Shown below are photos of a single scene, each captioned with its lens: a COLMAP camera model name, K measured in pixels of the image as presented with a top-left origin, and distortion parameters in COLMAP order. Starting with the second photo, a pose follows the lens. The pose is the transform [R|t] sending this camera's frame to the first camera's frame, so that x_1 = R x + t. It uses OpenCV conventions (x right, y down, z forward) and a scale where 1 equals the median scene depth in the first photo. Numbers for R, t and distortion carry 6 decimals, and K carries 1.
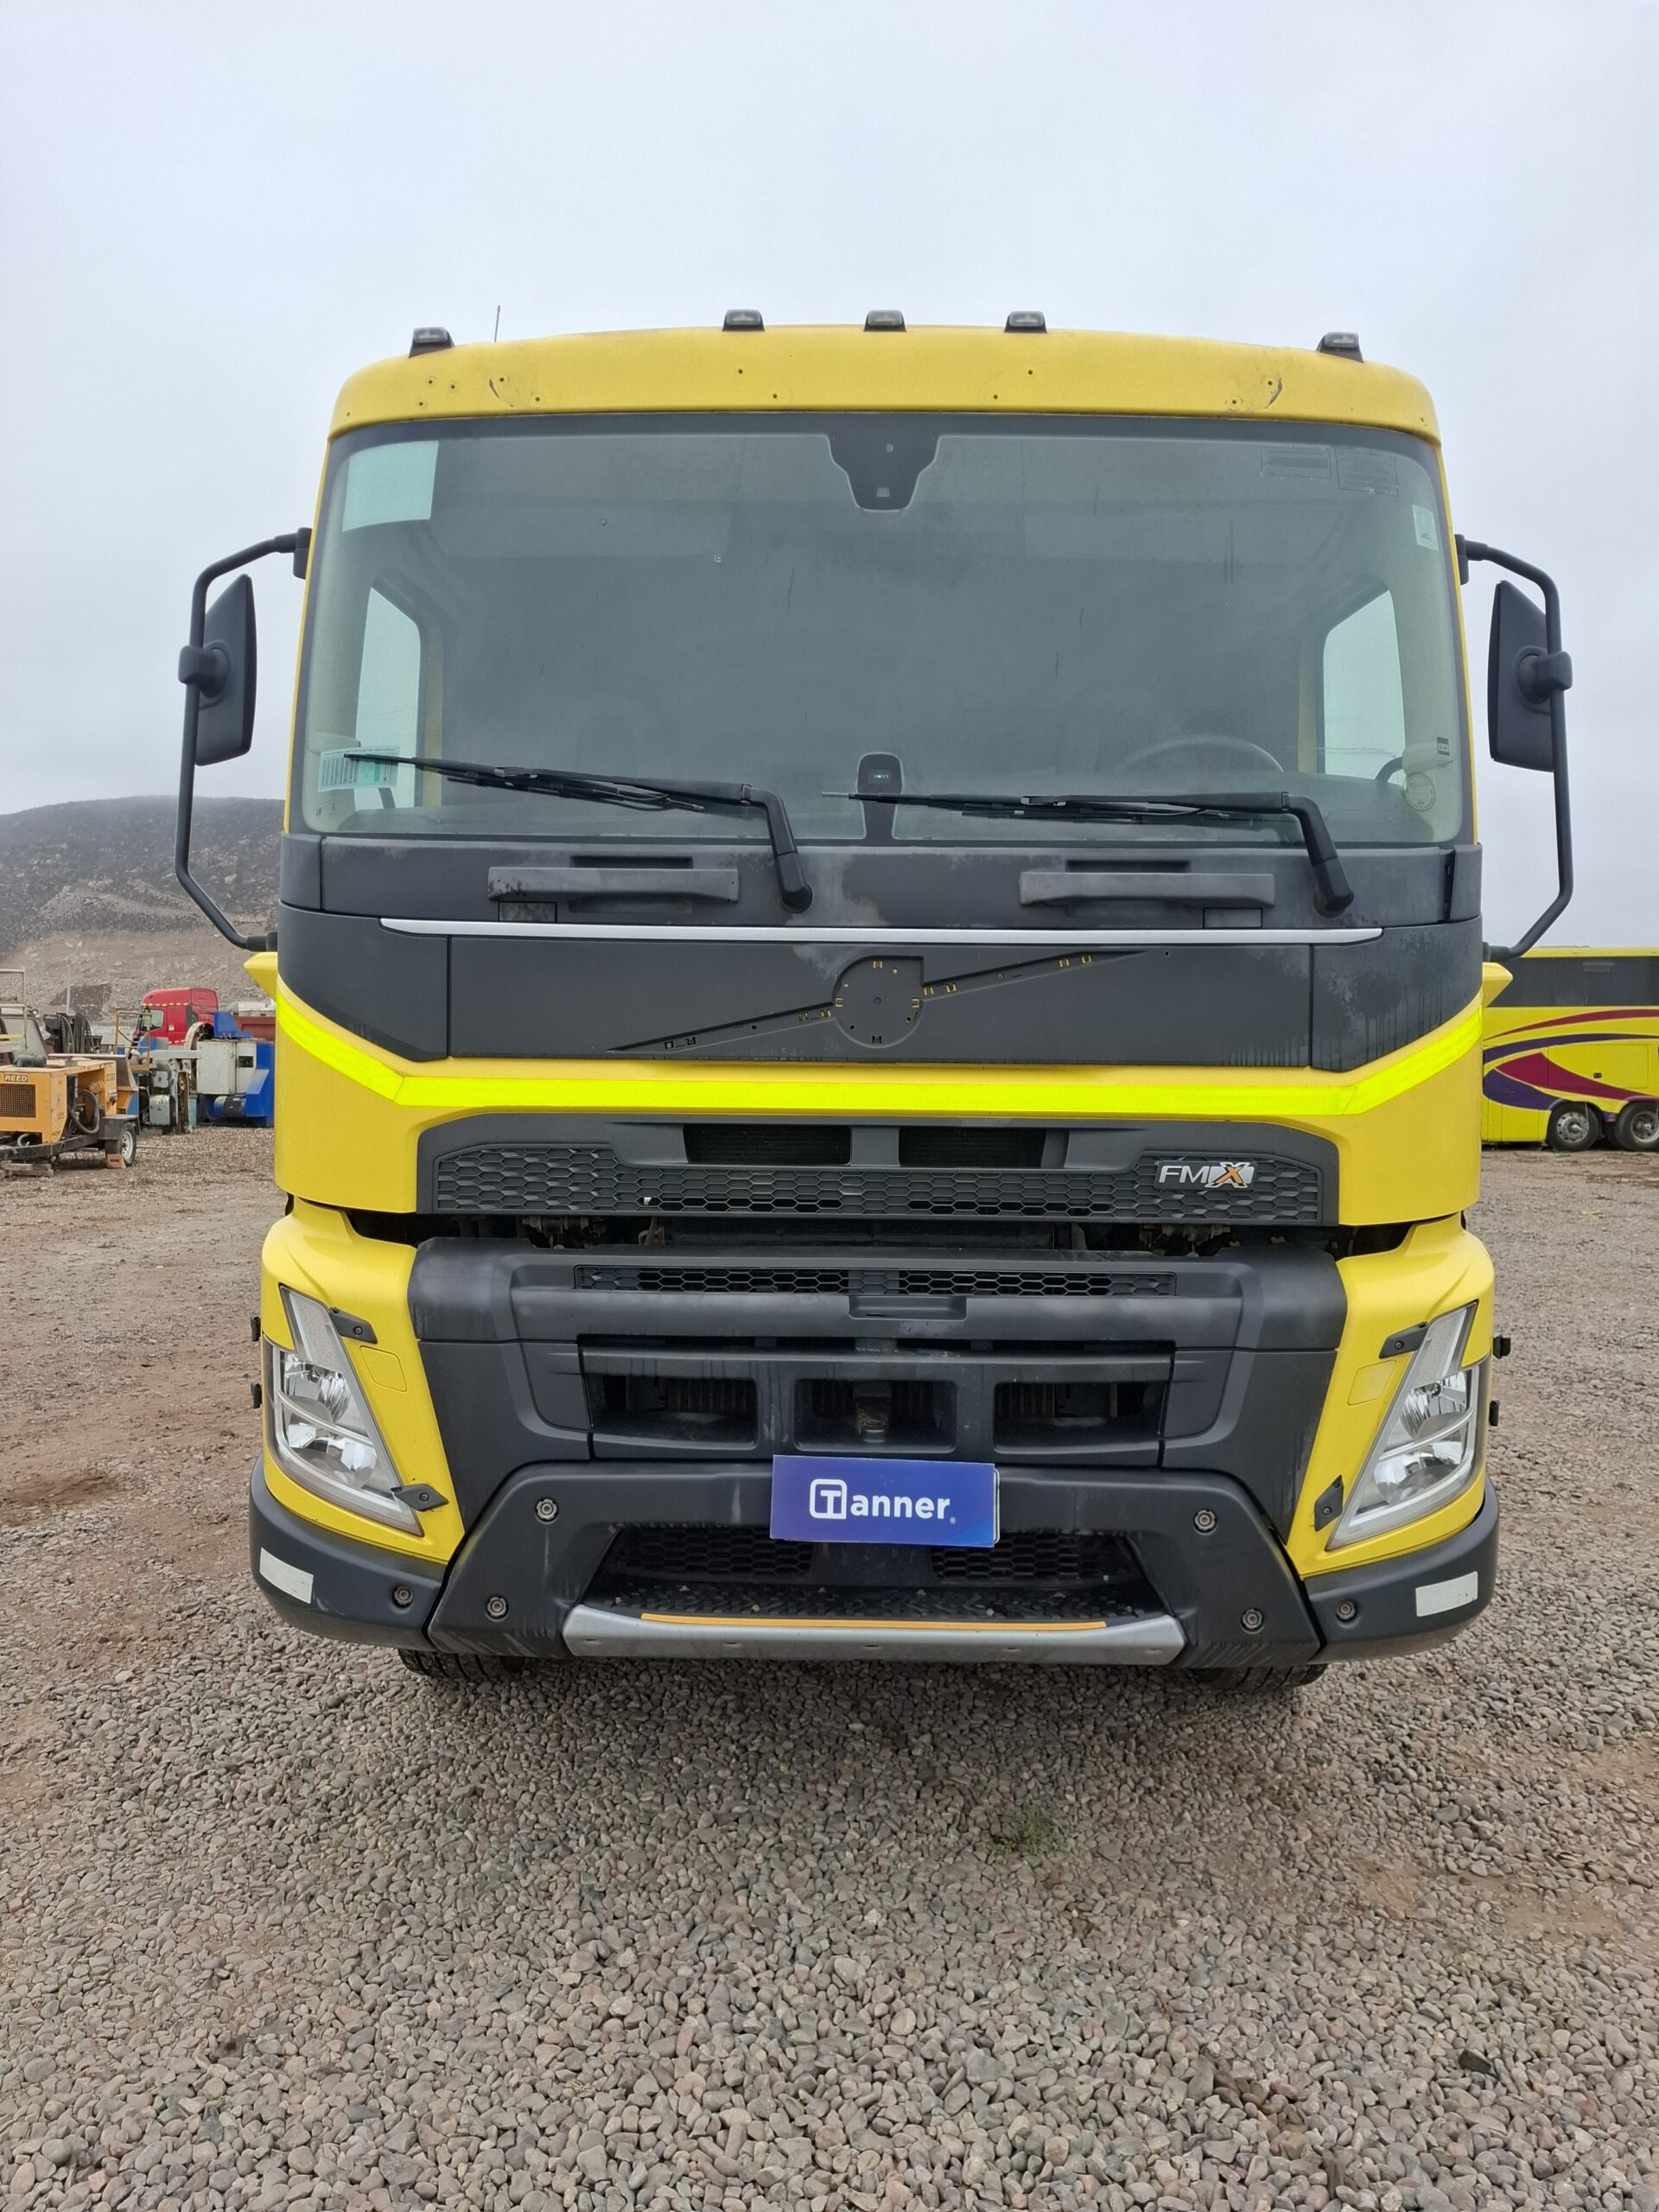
lens RADIAL K [[1507.8, 0, 825.8], [0, 1507.8, 1143.4], [0, 0, 1]] dist [0.083763, -0.116611]
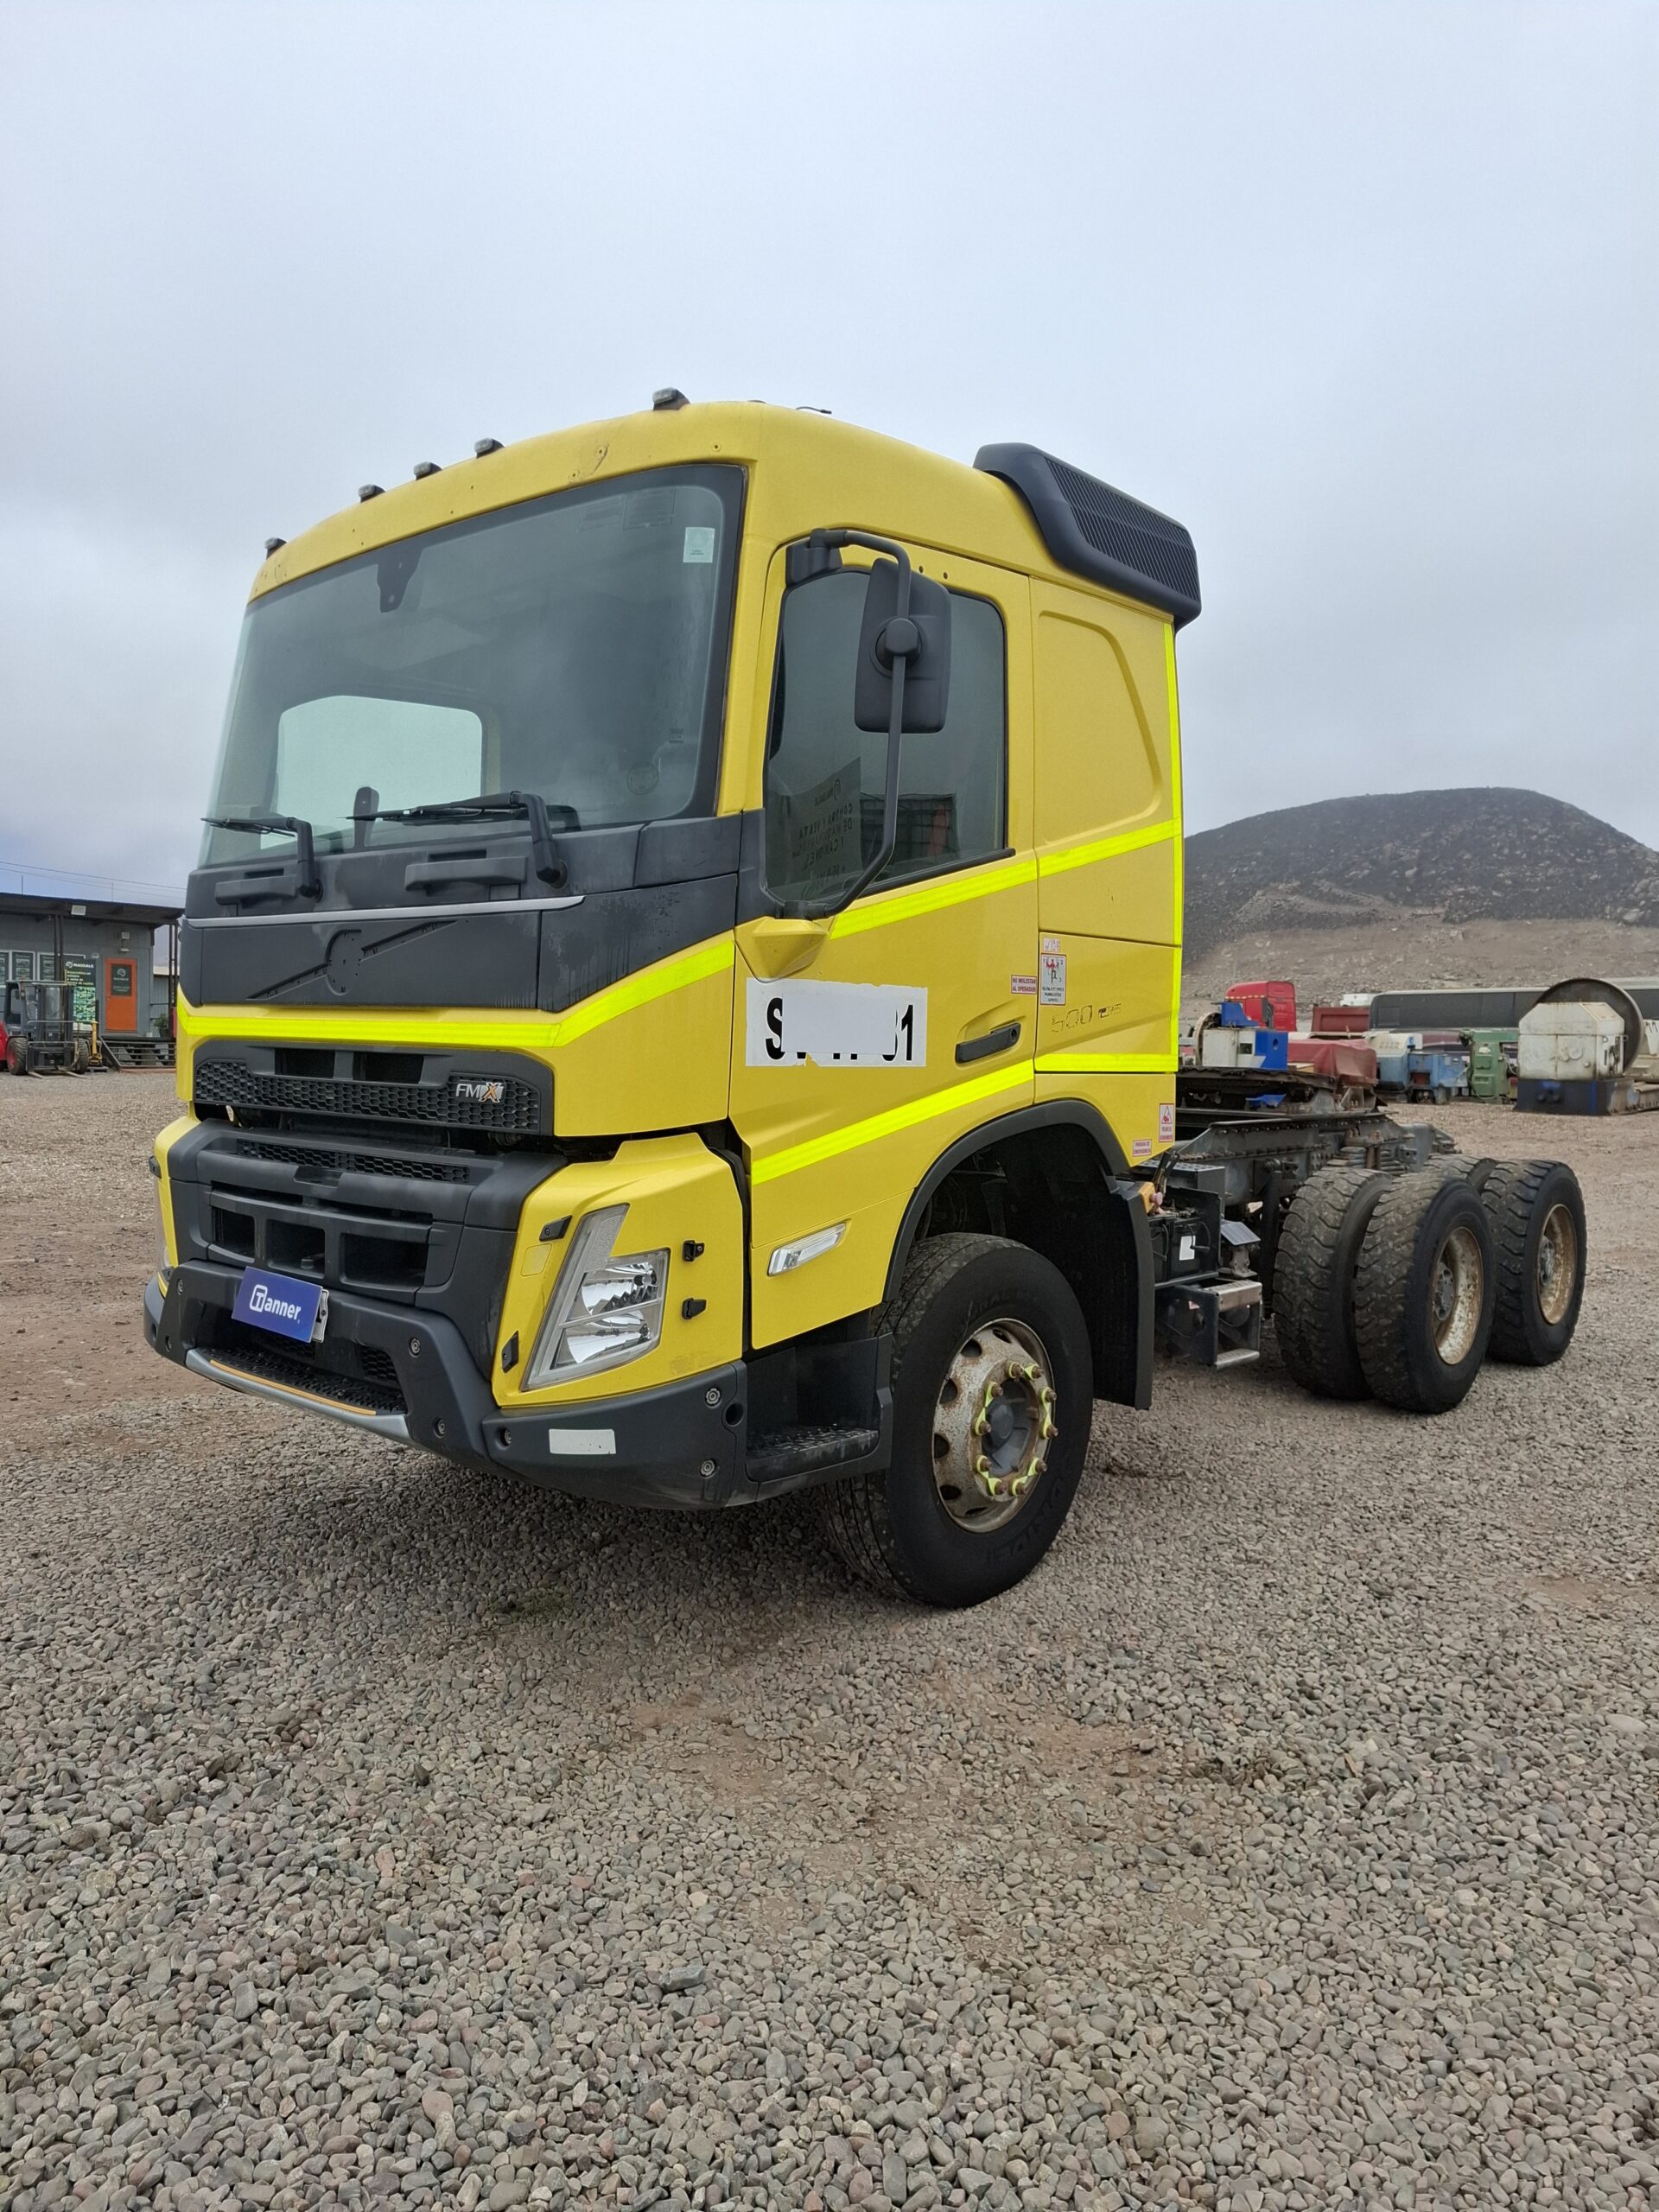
lens RADIAL K [[1507.8, 0, 825.8], [0, 1507.8, 1143.4], [0, 0, 1]] dist [0.083763, -0.116611]
pose [[0.774244, 0.052784, -0.630683, 1.294312], [-0.048799, 0.998528, 0.023663, 0.019775], [0.631003, 0.012456, 0.775680, 0.181183]]
